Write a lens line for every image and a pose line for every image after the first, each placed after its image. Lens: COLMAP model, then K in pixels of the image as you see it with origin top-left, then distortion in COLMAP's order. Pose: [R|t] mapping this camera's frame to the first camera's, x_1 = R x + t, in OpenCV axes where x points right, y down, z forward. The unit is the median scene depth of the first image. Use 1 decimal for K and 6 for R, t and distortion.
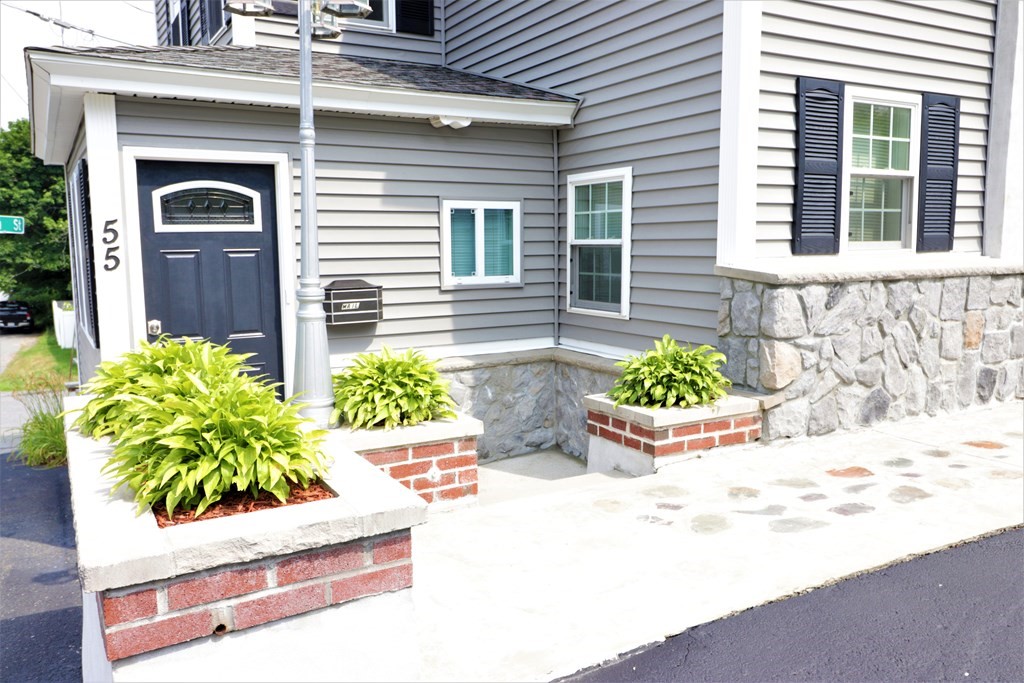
lens RADIAL K [[792.8, 0, 505.9], [0, 792.8, 340.2], [0, 0, 1]] dist [0.008658, -0.009098]
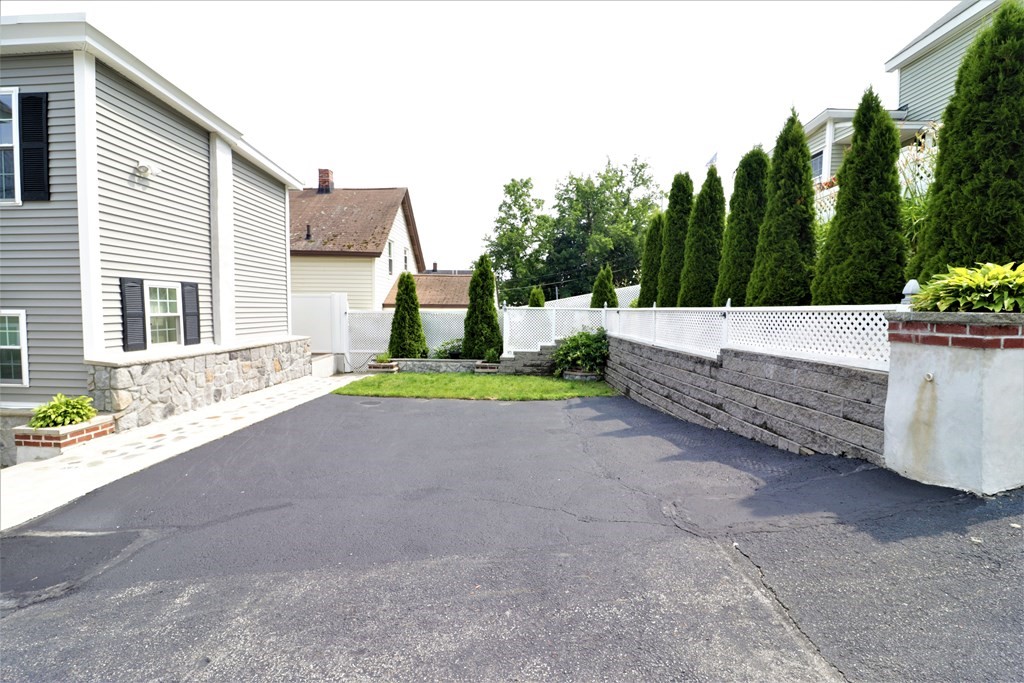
lens RADIAL K [[471.5, 0, 511.3], [0, 471.5, 341.7], [0, 0, 1]] dist [-0.010970, -0.008194]
pose [[0.513623, -0.045044, 0.856833, -0.217943], [0.090459, 0.995898, -0.001870, -0.029835], [-0.853234, 0.078468, 0.515591, -0.652800]]
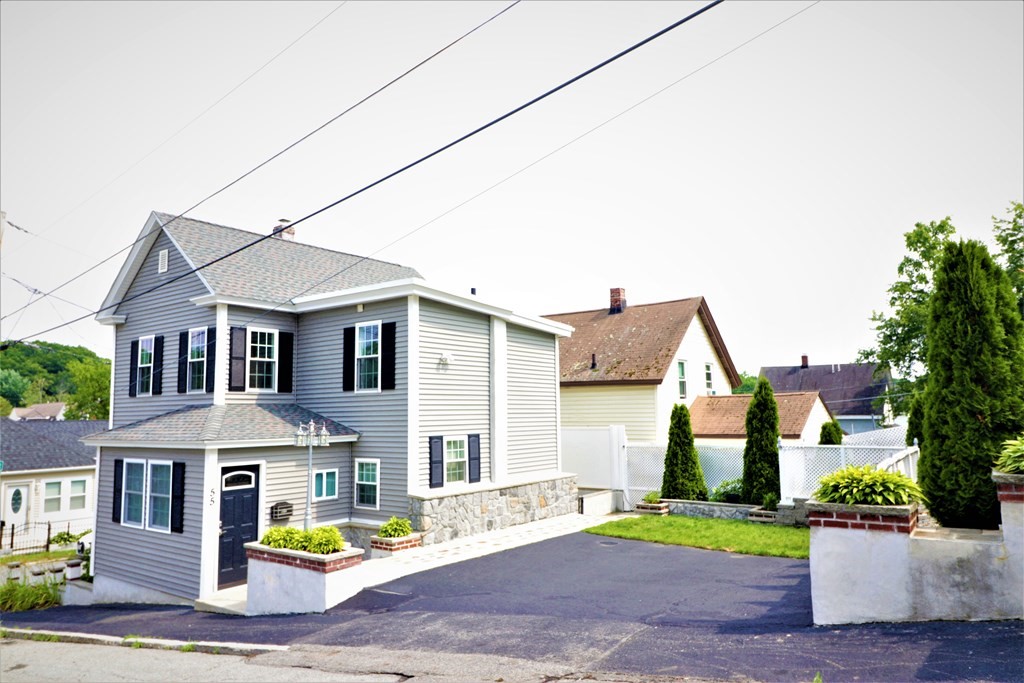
lens RADIAL K [[686.7, 0, 507.1], [0, 686.7, 339.1], [0, 0, 1]] dist [0.009455, 0.000641]
pose [[0.919337, 0.039547, 0.391479, -0.472533], [0.053728, 0.973000, -0.224466, -0.050583], [-0.389786, 0.227393, 0.892390, -1.761097]]
